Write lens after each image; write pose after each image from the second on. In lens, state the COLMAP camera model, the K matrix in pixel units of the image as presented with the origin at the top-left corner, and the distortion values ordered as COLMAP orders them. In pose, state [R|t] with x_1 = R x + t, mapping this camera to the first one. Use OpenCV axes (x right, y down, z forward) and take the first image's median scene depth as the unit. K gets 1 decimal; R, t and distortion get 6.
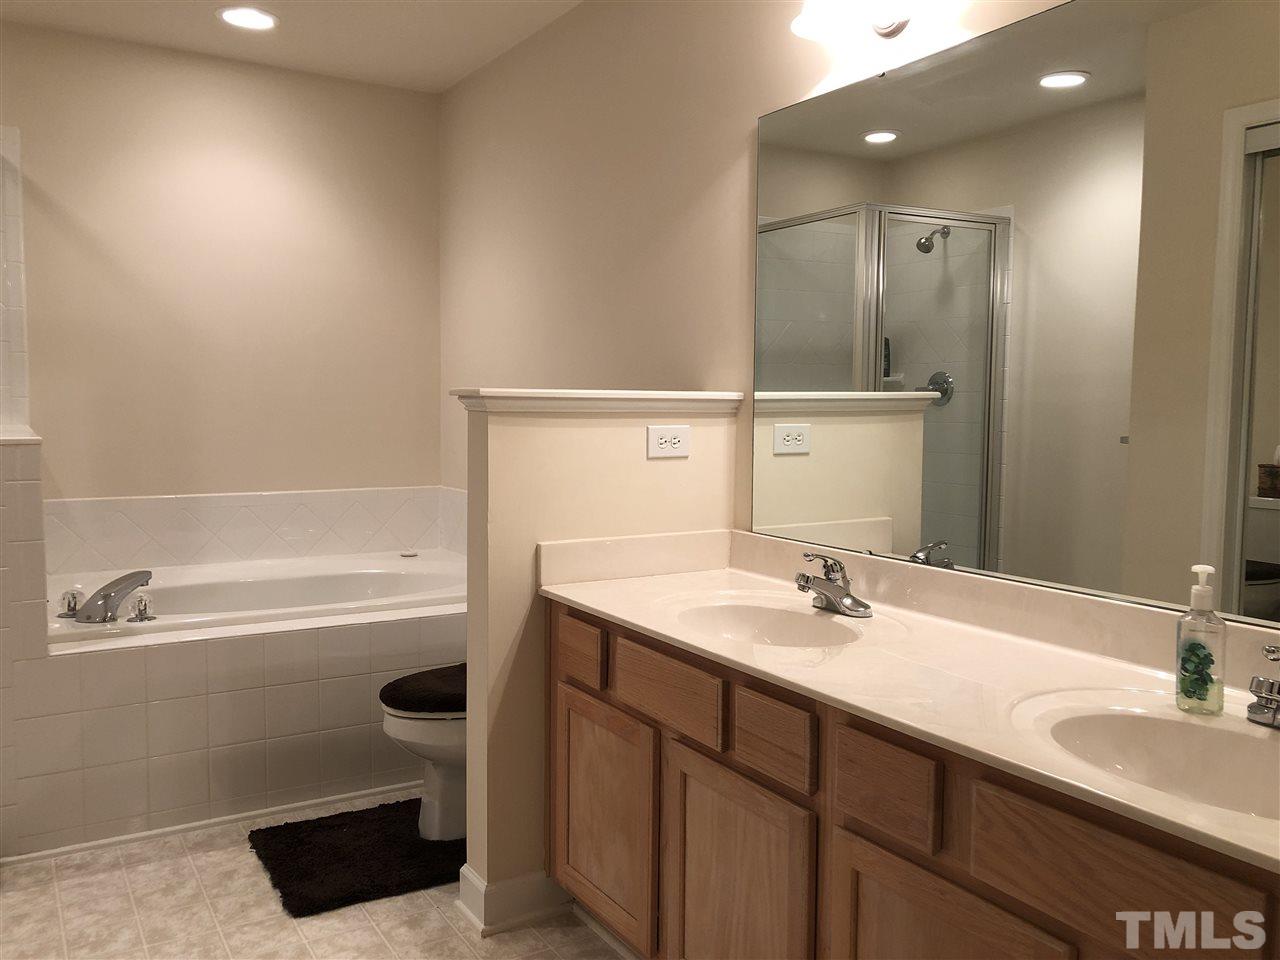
lens RADIAL K [[1048.7, 0, 633.7], [0, 1048.7, 483.0], [0, 0, 1]] dist [0.033065, -0.034682]
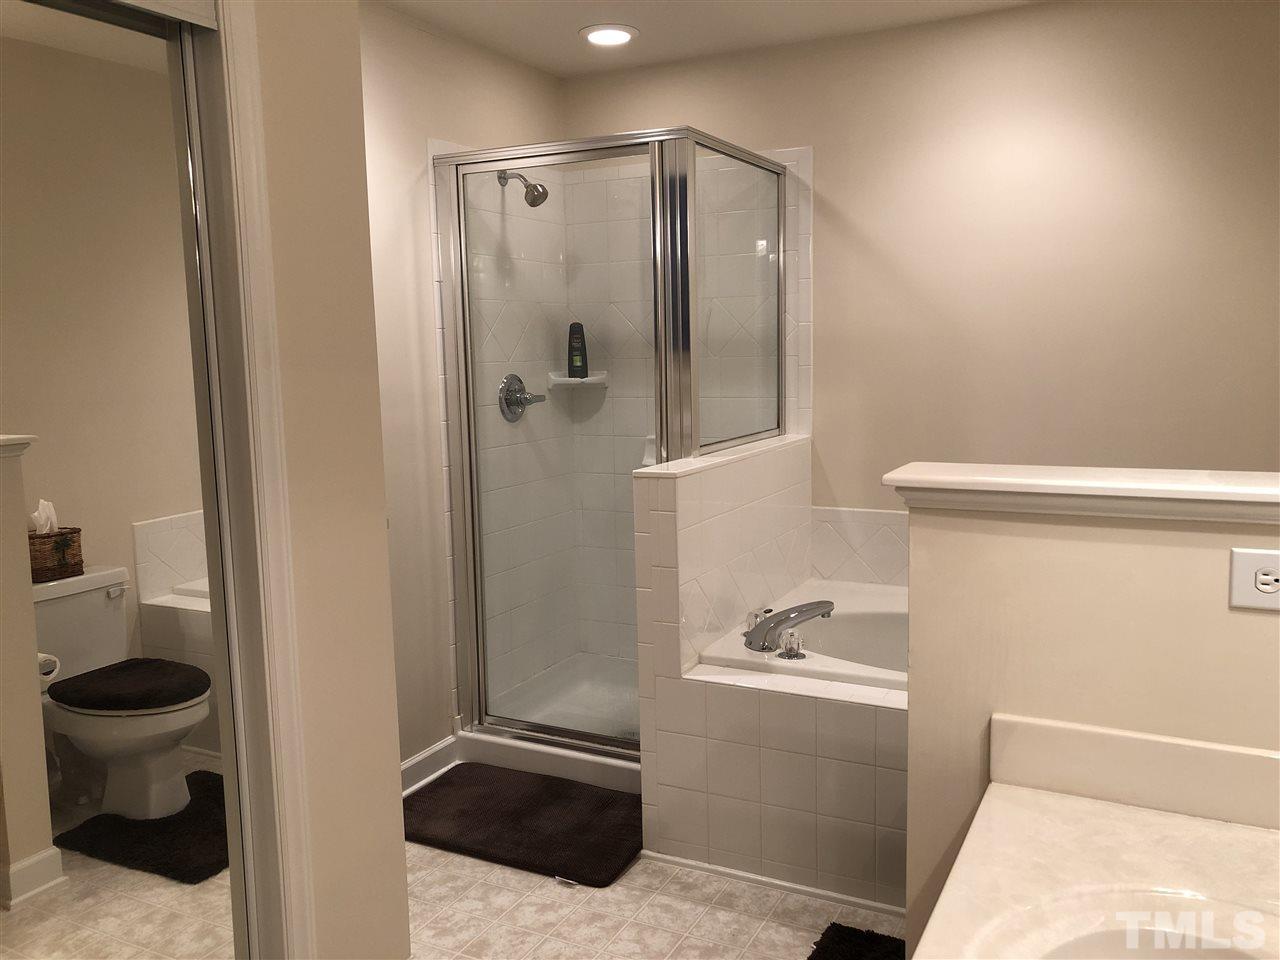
lens RADIAL K [[1048.7, 0, 637.2], [0, 1048.7, 470.8], [0, 0, 1]] dist [0.033065, -0.034682]
pose [[0.519364, 0.078036, -0.850982, 0.303165], [-0.036163, 0.996937, 0.069349, -0.115970], [0.853787, -0.005243, 0.520596, 0.422760]]
